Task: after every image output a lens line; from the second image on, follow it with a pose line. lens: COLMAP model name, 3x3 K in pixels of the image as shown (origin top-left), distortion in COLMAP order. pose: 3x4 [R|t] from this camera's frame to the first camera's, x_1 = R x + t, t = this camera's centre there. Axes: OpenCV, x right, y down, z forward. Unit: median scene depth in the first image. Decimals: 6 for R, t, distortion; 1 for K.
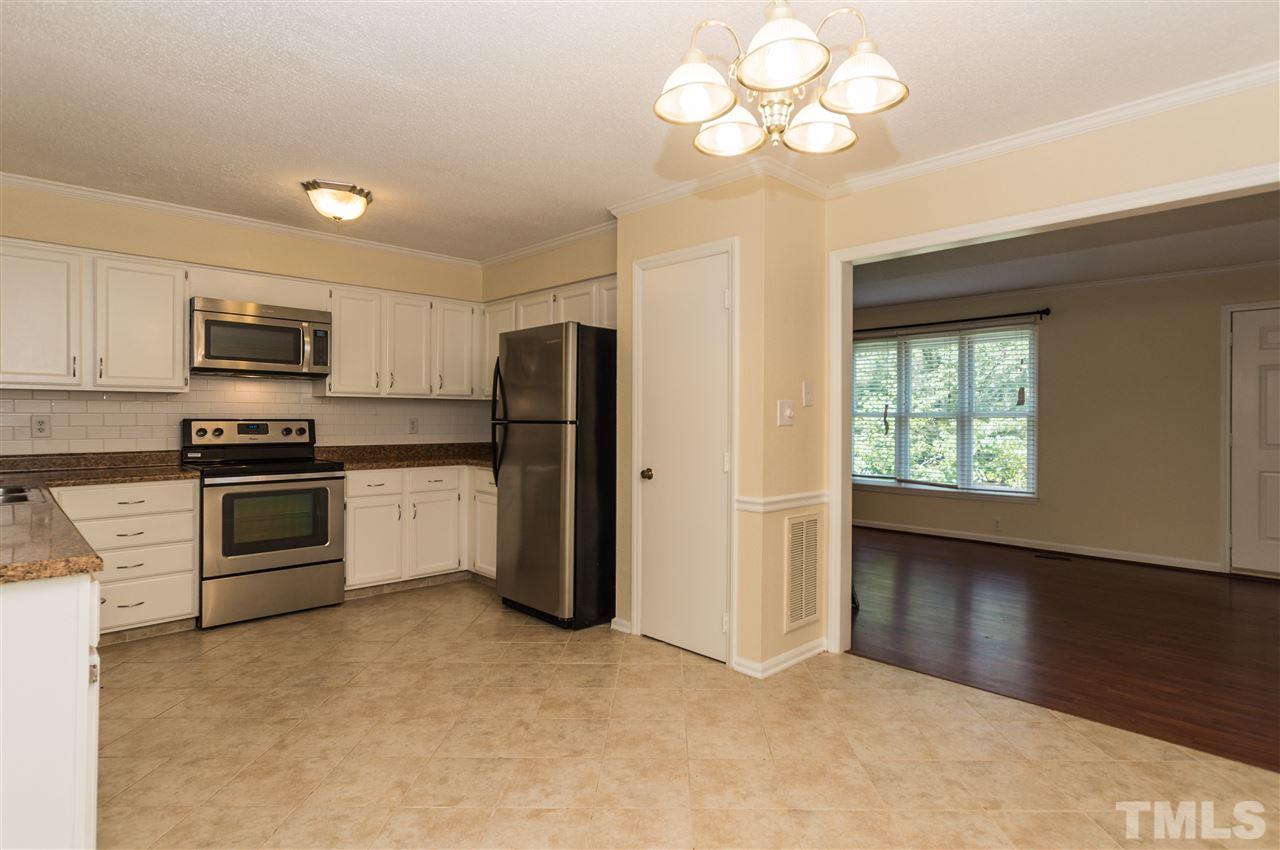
lens RADIAL K [[657.1, 0, 653.5], [0, 657.1, 416.9], [0, 0, 1]] dist [0.016234, 0.000074]
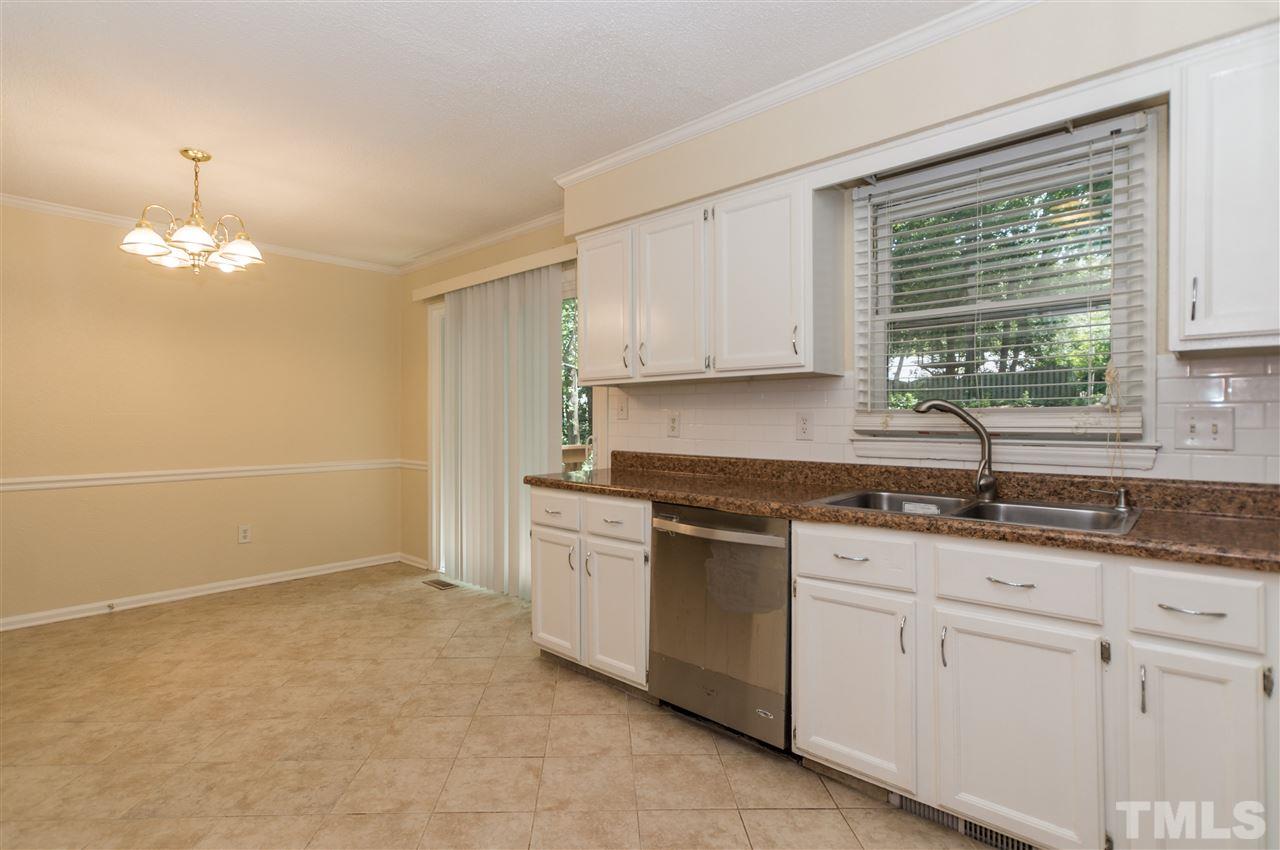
lens RADIAL K [[630.2, 0, 616.3], [0, 630.2, 424.1], [0, 0, 1]] dist [-0.001193, 0.000308]
pose [[-0.999406, -0.002730, -0.034360, -0.378260], [-0.003015, 0.999961, 0.008250, 0.009248], [0.034336, 0.008349, -0.999375, 1.093719]]
